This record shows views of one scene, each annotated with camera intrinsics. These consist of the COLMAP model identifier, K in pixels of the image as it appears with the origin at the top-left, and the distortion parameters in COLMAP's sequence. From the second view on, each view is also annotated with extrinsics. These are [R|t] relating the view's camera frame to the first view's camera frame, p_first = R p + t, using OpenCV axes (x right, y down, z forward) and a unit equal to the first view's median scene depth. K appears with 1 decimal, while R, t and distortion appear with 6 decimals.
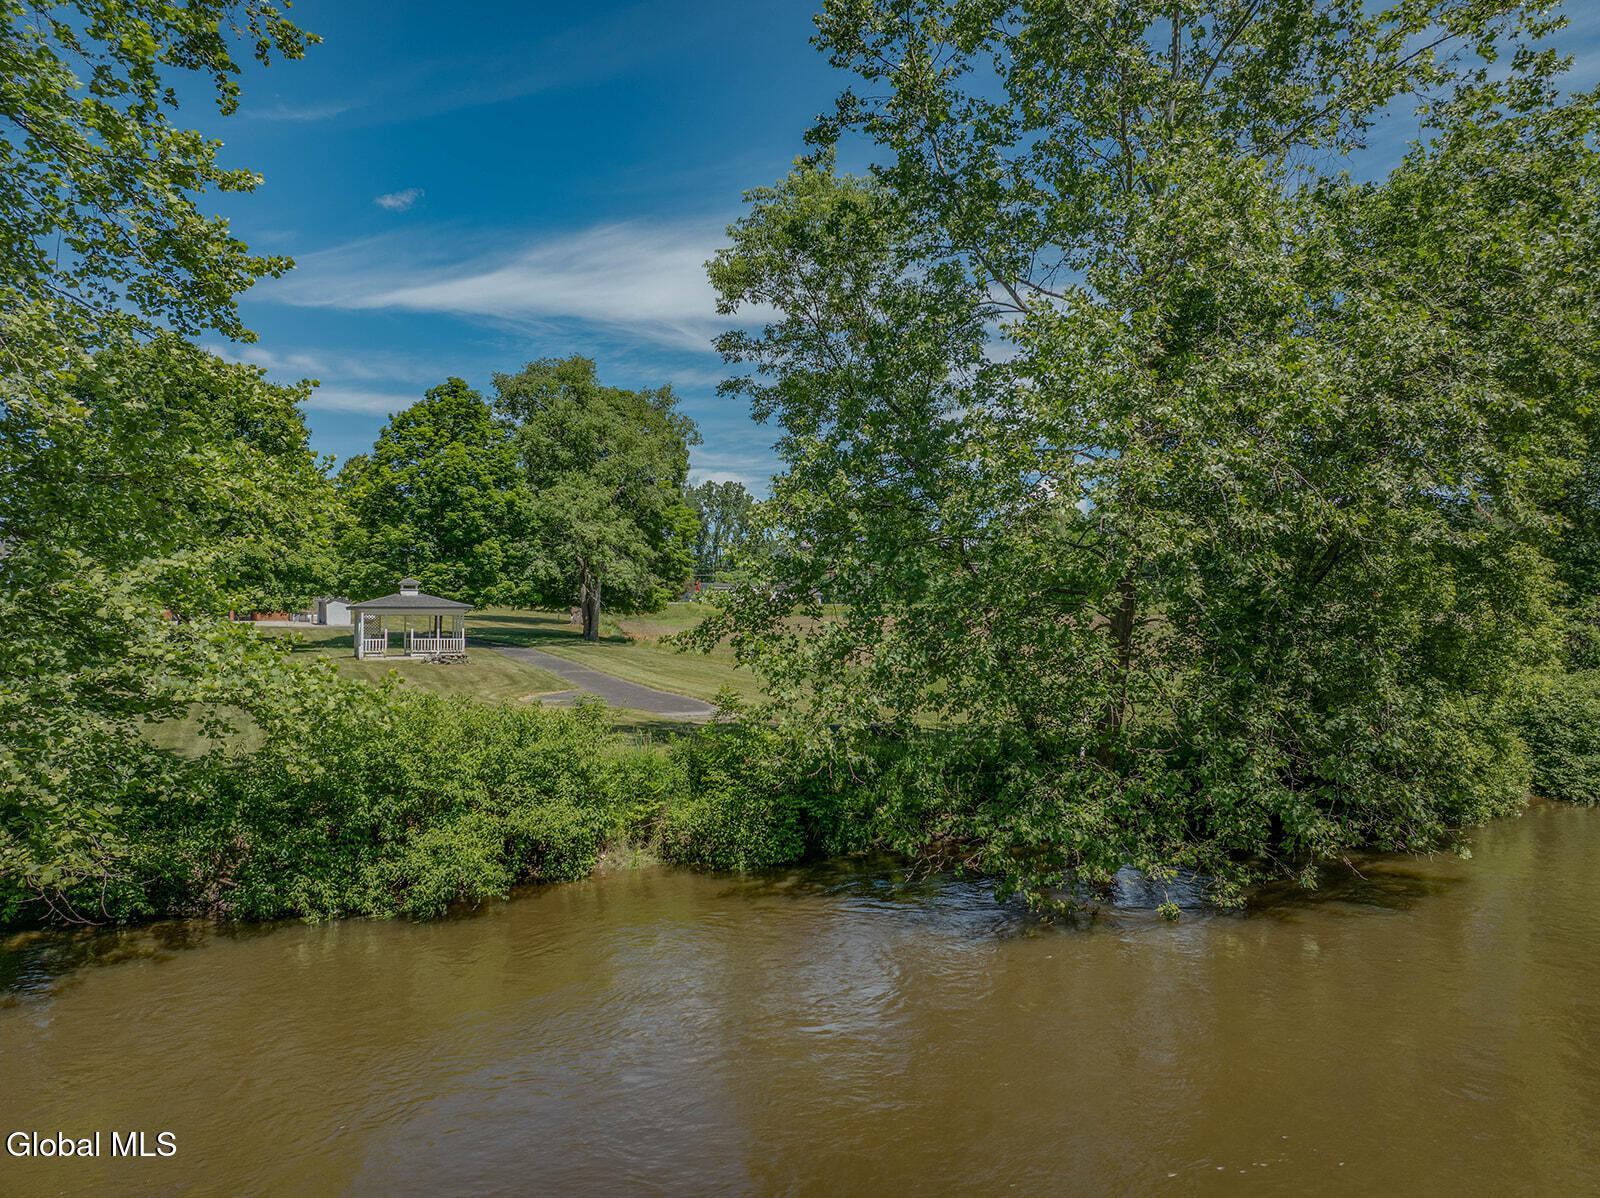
lens RADIAL K [[1113.6, 0, 800.0], [0, 1113.6, 599.0], [0, 0, 1]] dist [-0.038809, -0.020447]
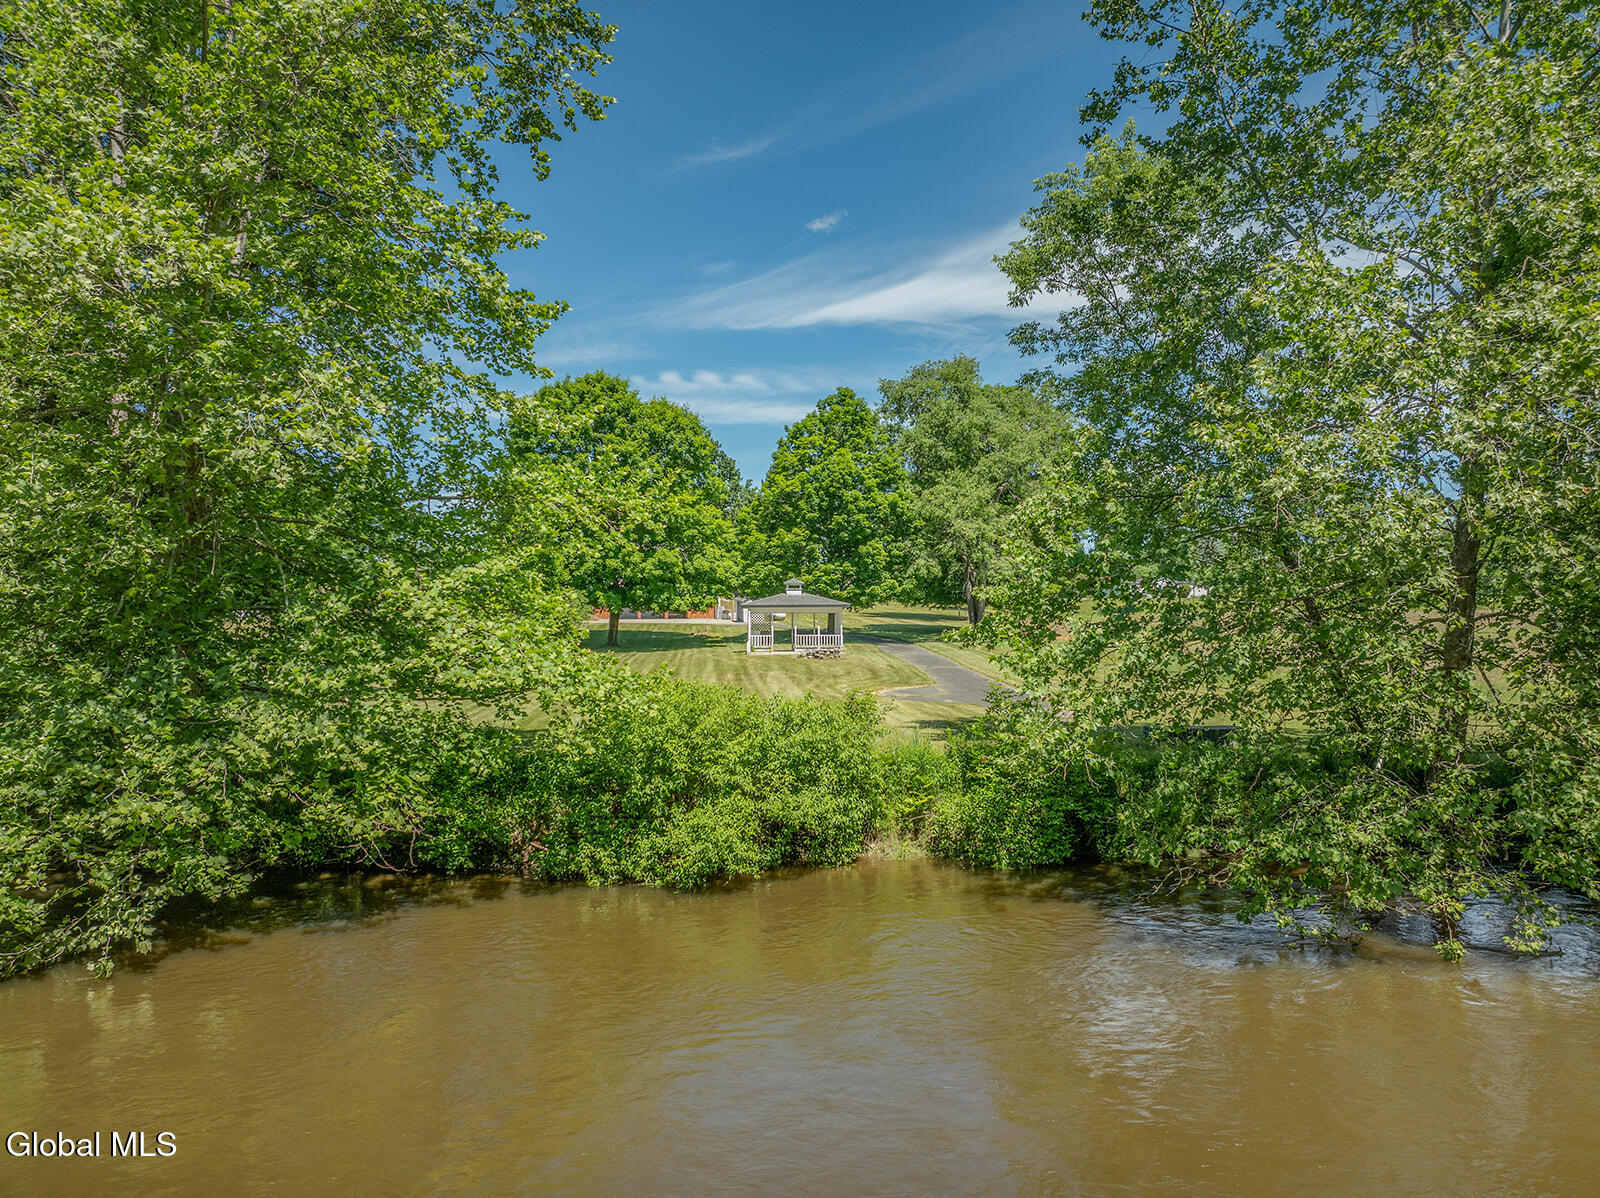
lens RADIAL K [[1113.6, 0, 800.0], [0, 1113.6, 599.0], [0, 0, 1]] dist [-0.038809, -0.020447]
pose [[0.928397, -0.010403, -0.371443, 0.128981], [0.011480, 0.999934, 0.000688, 0.000404], [0.371411, -0.004903, 0.928455, 0.012674]]
